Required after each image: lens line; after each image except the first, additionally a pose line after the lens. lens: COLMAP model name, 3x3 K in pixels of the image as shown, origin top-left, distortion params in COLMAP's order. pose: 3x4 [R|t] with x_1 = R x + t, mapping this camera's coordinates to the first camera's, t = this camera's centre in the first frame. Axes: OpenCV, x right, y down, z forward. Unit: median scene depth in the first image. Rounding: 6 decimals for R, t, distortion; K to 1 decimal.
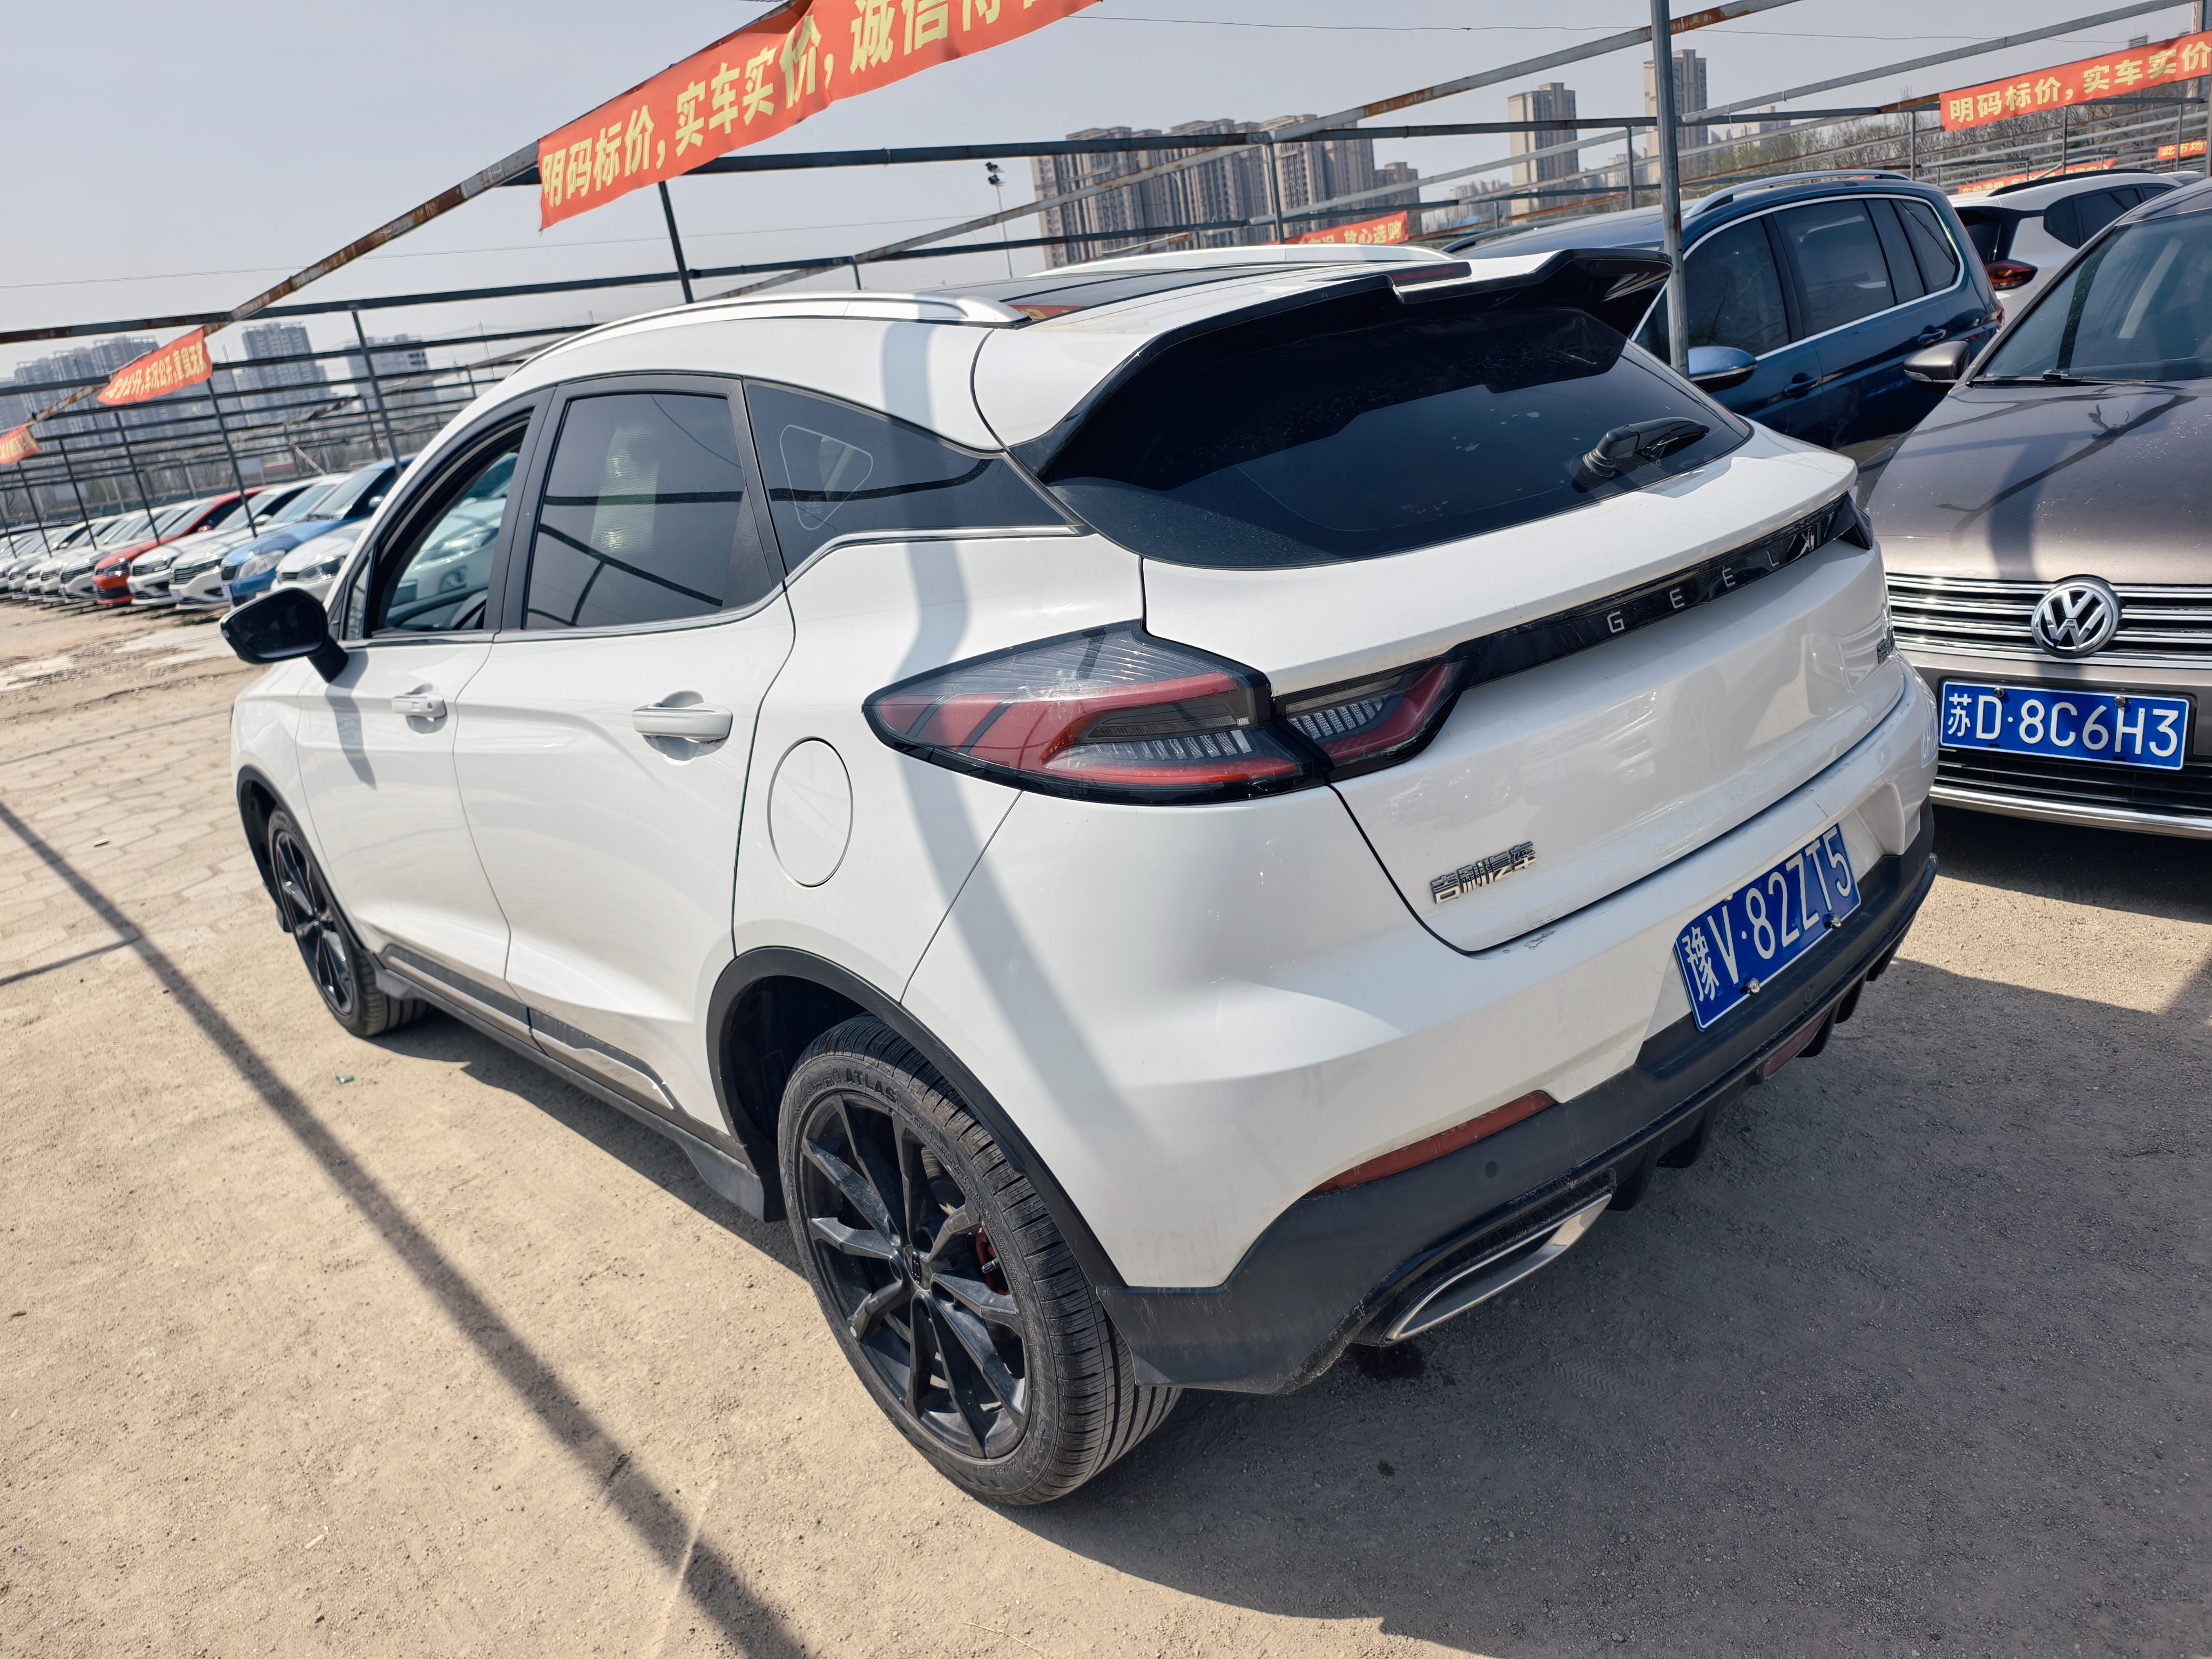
lens RADIAL K [[1575.2, 0, 1106.0], [0, 1575.2, 829.5], [0, 0, 1]] dist [-0.000277, -0.025145]
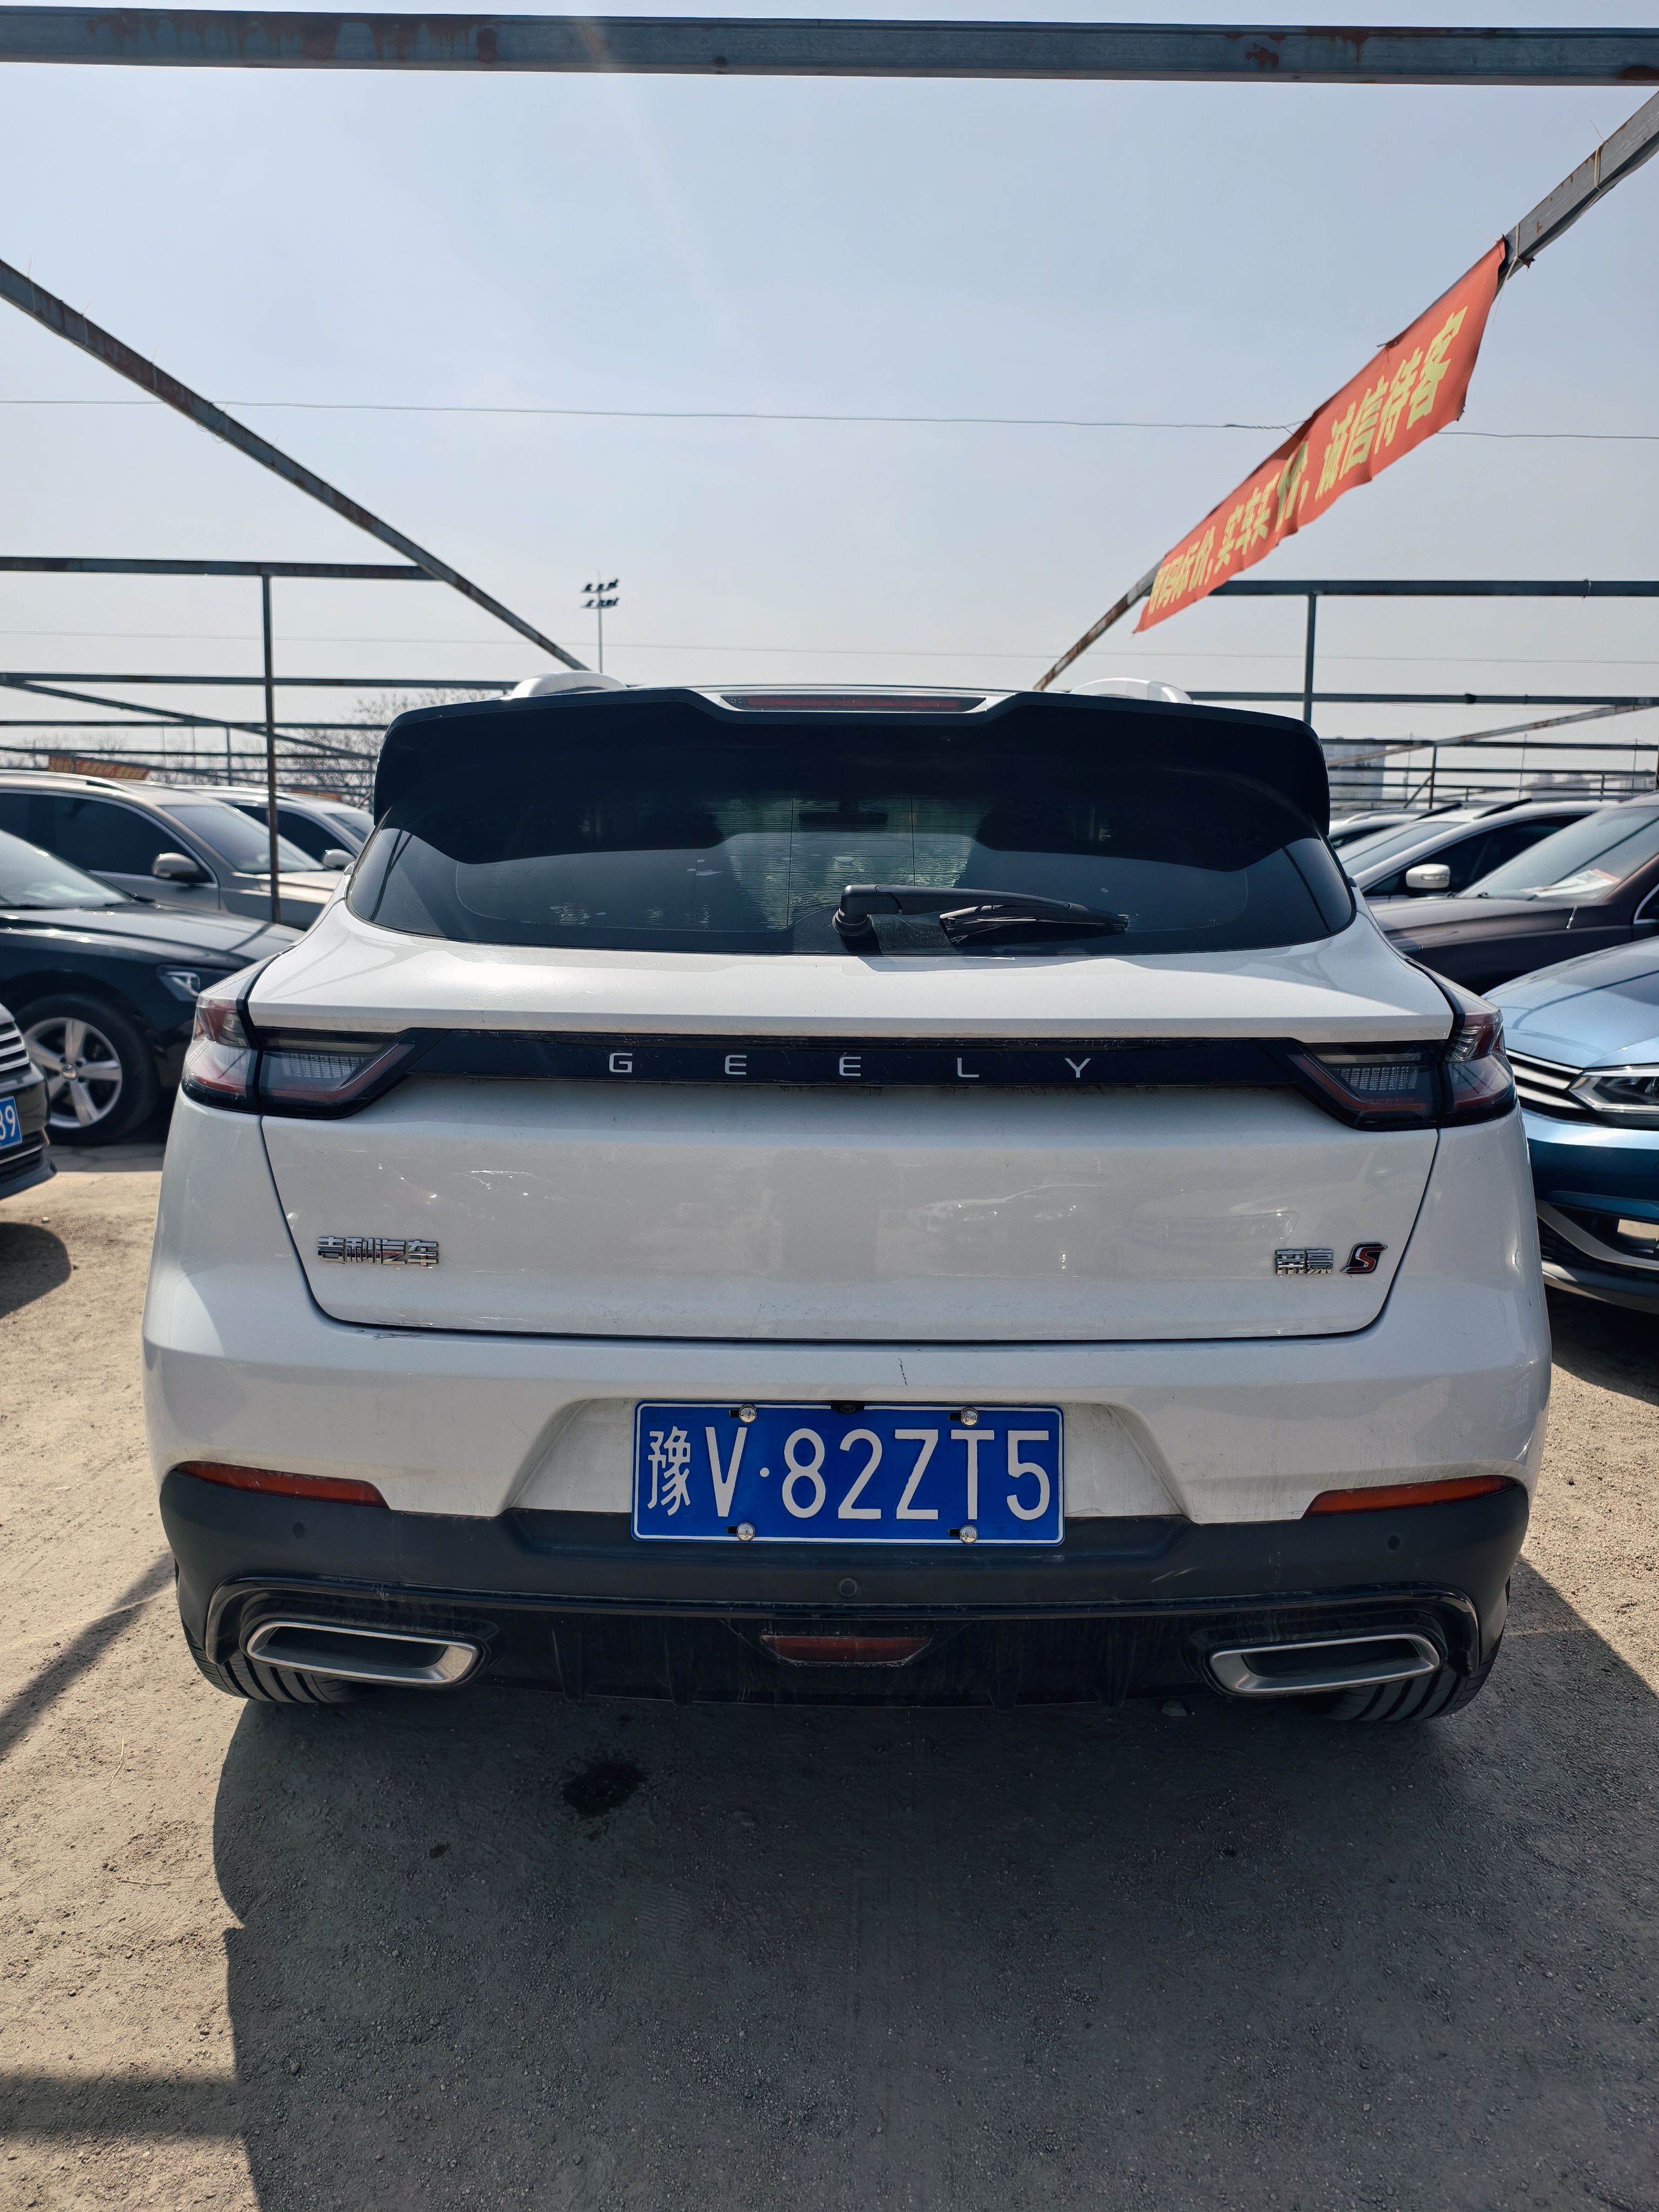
lens RADIAL K [[1567.6, 0, 829.5], [0, 1567.6, 1106.0], [0, 0, 1]] dist [0.000070, 0.001146]
pose [[0.706519, 0.260557, -0.657983, 0.952776], [-0.312145, 0.949163, 0.040692, -0.169274], [0.635135, 0.176637, 0.751933, 0.357174]]
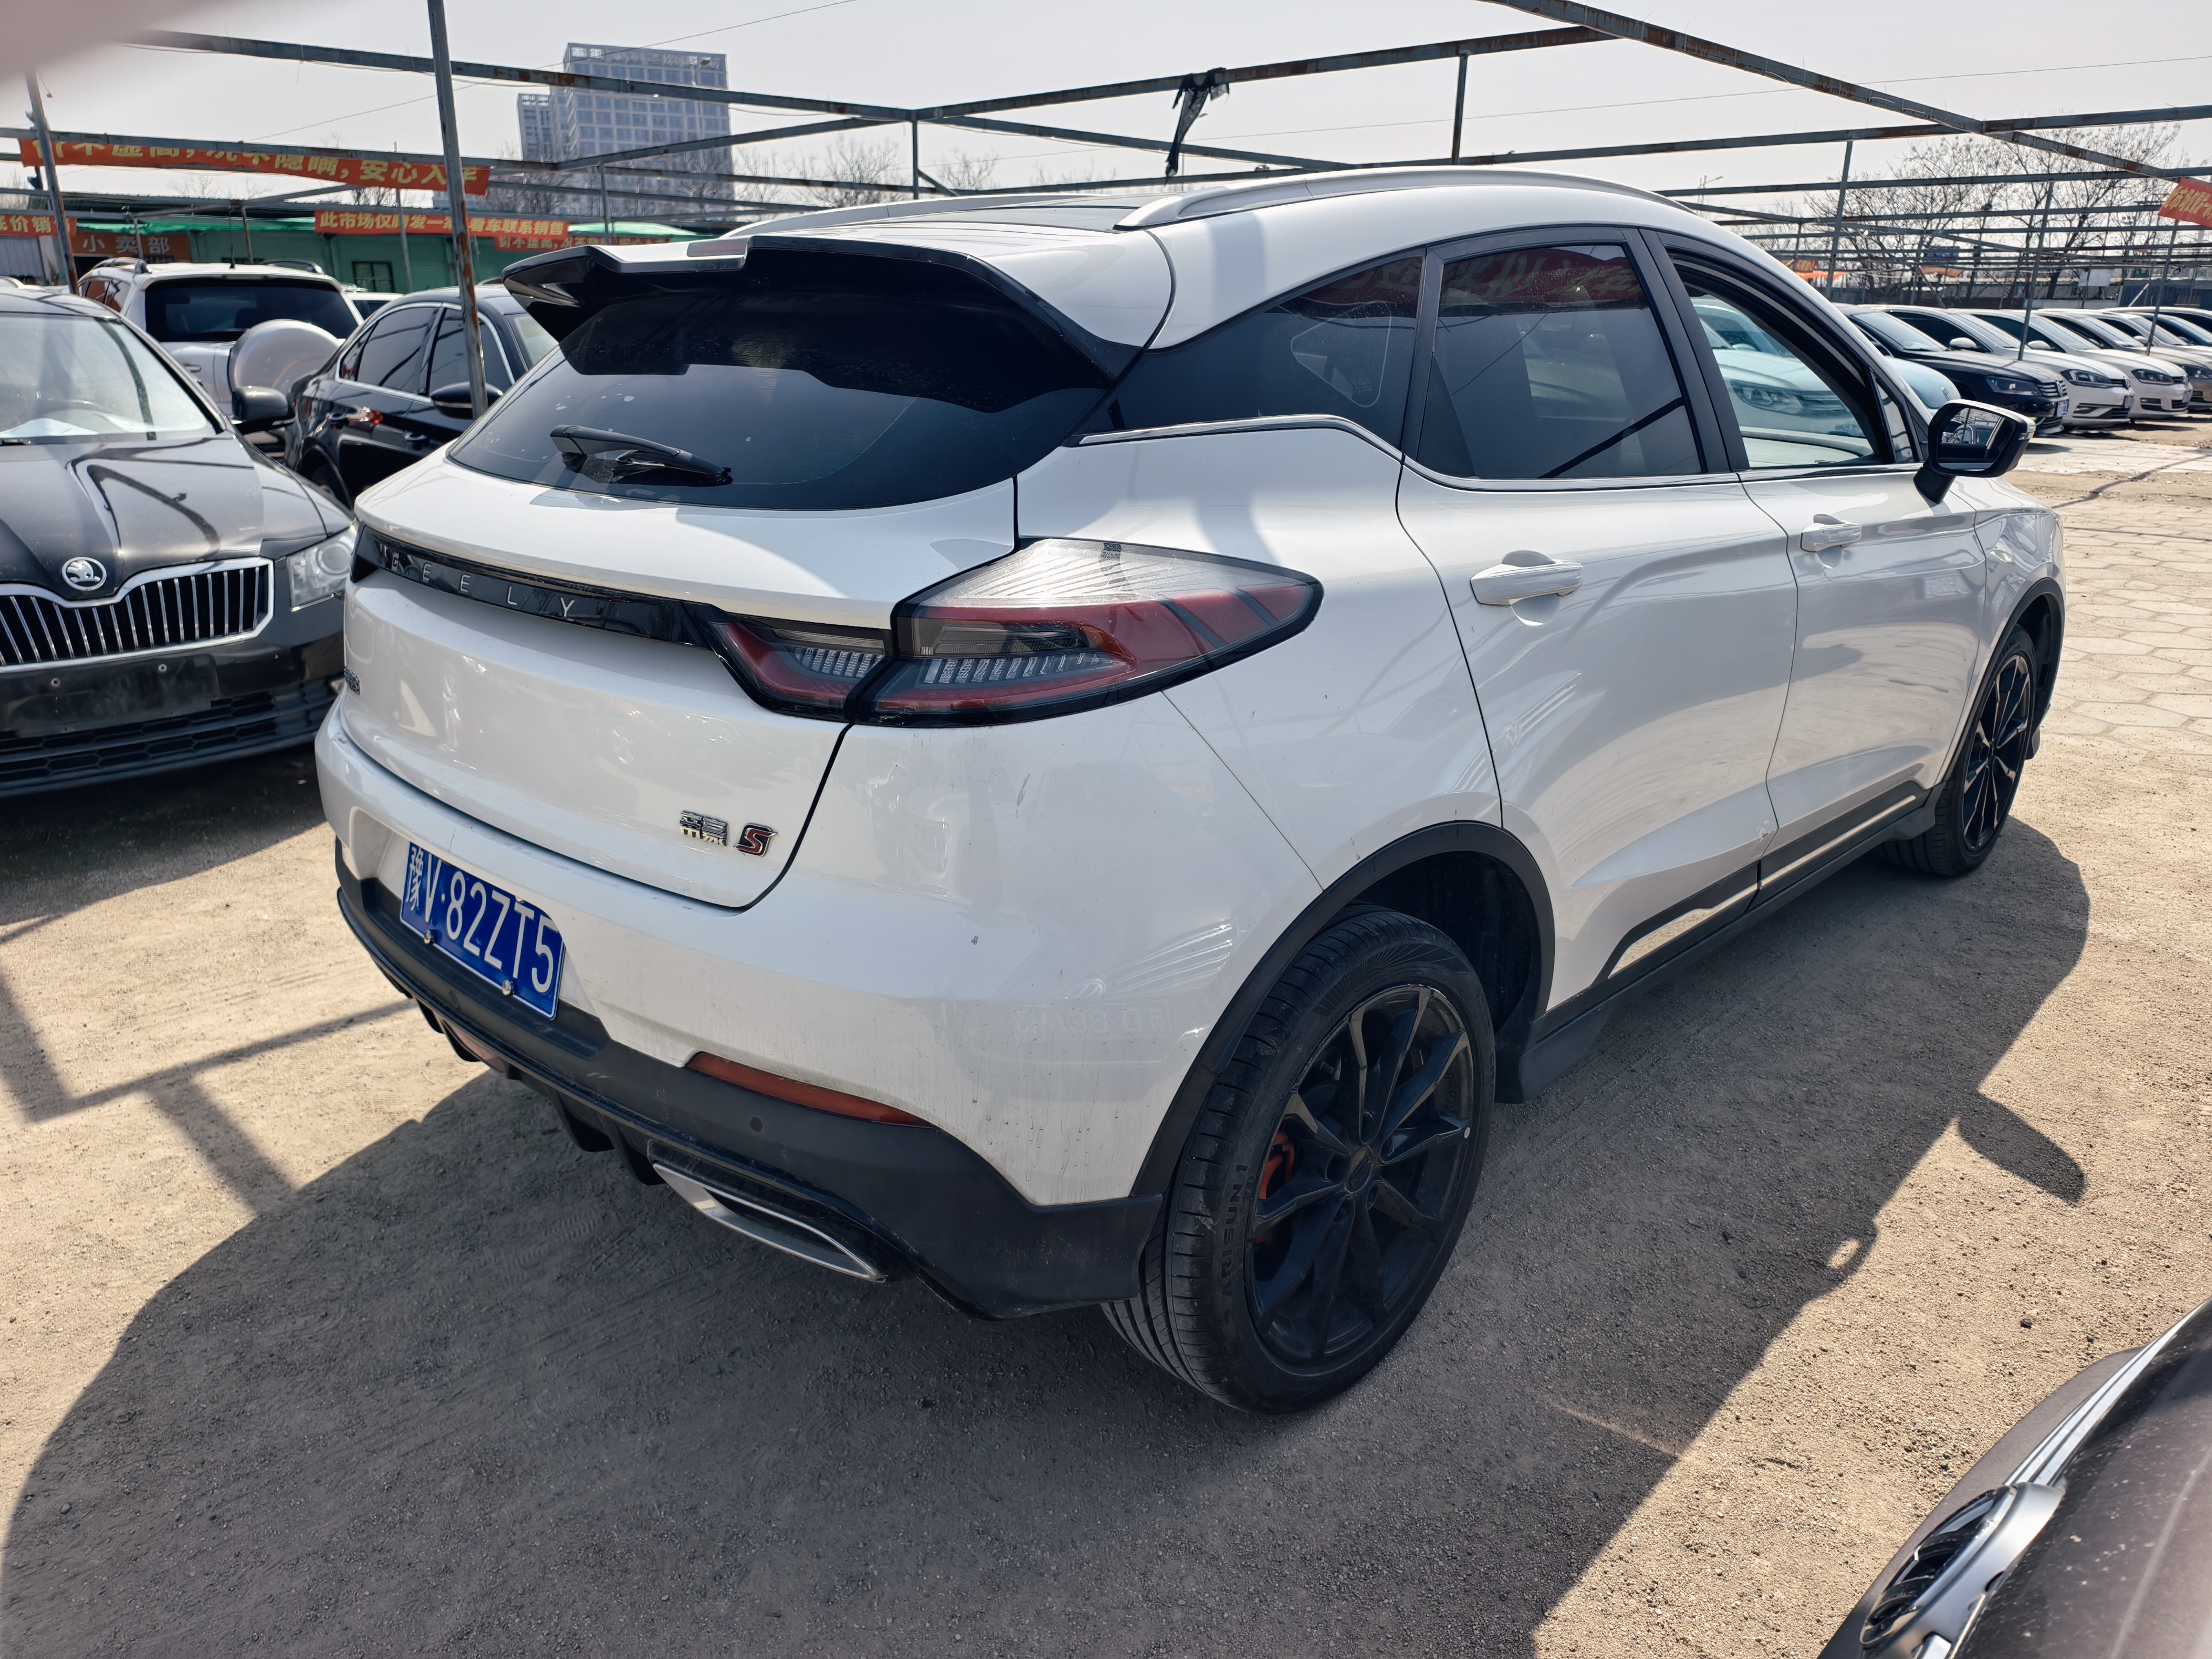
lens RADIAL K [[1575.2, 0, 1106.0], [0, 1575.2, 829.5], [0, 0, 1]] dist [-0.000277, -0.025145]
pose [[0.015068, 0.446931, -0.894442, 1.375974], [-0.295699, 0.856523, 0.423002, -0.567814], [0.955162, 0.258112, 0.145063, 1.268737]]
